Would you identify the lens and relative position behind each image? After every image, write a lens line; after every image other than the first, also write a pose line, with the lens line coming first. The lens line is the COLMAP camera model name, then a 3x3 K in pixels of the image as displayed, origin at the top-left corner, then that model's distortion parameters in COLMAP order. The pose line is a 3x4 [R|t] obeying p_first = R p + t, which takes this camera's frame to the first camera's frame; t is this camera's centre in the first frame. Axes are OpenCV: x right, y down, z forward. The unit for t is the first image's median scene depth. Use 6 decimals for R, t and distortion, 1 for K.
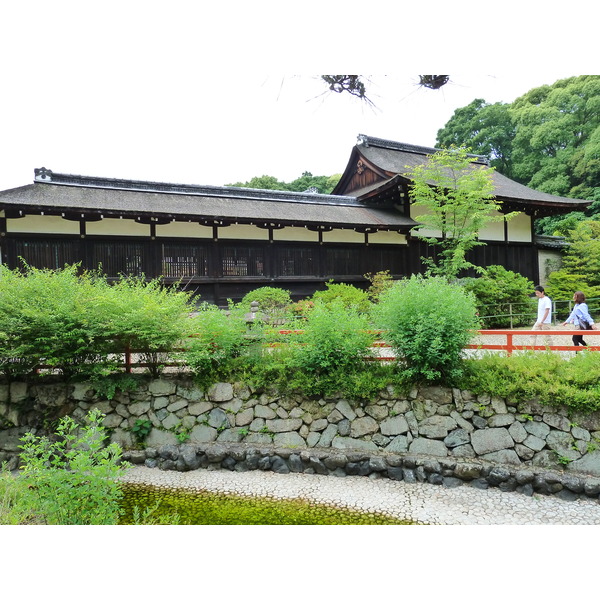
lens RADIAL K [[435.7, 0, 300.0], [0, 435.7, 300.0], [0, 0, 1]] dist [-0.040482, -0.001129]
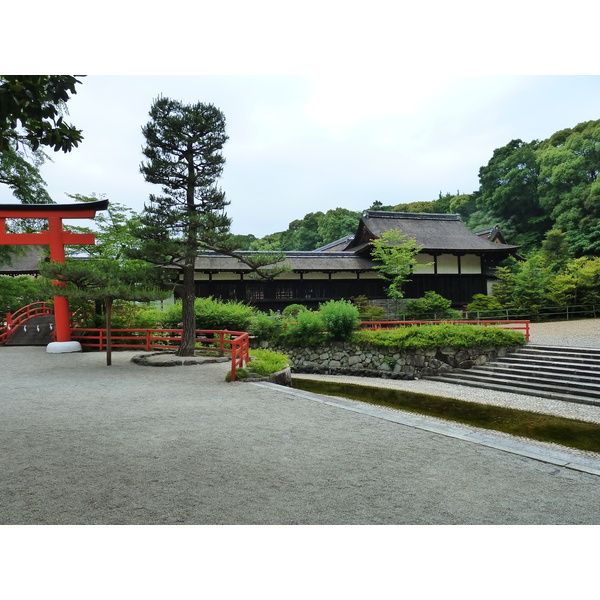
lens RADIAL K [[435.7, 0, 300.0], [0, 435.7, 300.0], [0, 0, 1]] dist [-0.040482, -0.001129]
pose [[0.978132, -0.003089, -0.207961, 0.314164], [-0.004118, 0.999406, -0.034216, 0.017155], [0.207943, 0.034324, 0.977538, -0.836821]]
